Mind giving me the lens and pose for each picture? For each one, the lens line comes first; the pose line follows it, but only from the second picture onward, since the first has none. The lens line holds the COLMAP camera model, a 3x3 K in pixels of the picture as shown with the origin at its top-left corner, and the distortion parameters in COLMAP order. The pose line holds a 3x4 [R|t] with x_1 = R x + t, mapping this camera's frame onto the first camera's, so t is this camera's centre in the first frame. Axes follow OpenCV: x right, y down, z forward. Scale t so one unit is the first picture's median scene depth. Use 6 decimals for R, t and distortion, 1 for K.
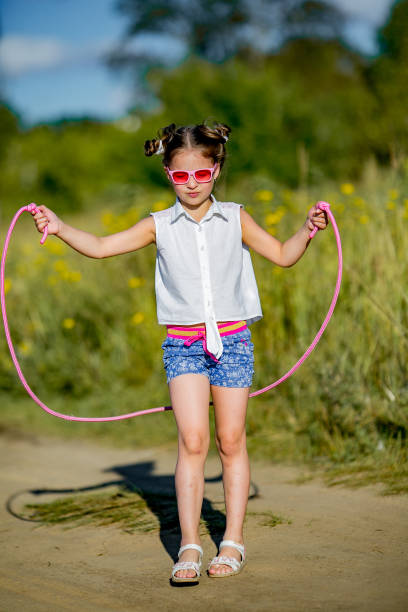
lens RADIAL K [[2072.2, 0, 204.0], [0, 2072.2, 306.0], [0, 0, 1]] dist [0.301086, -5.894544]
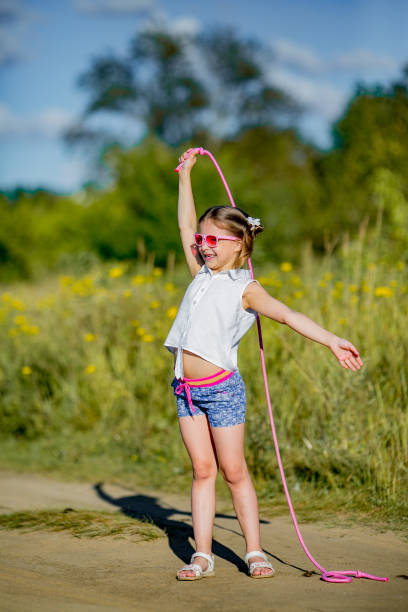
lens RADIAL K [[2072.2, 0, 204.0], [0, 2072.2, 306.0], [0, 0, 1]] dist [0.301086, -5.894544]
pose [[0.997393, 0.067148, 0.026426, -0.003250], [-0.066060, 0.997010, -0.040093, 0.015426], [-0.029039, 0.038243, 0.998846, -0.140475]]
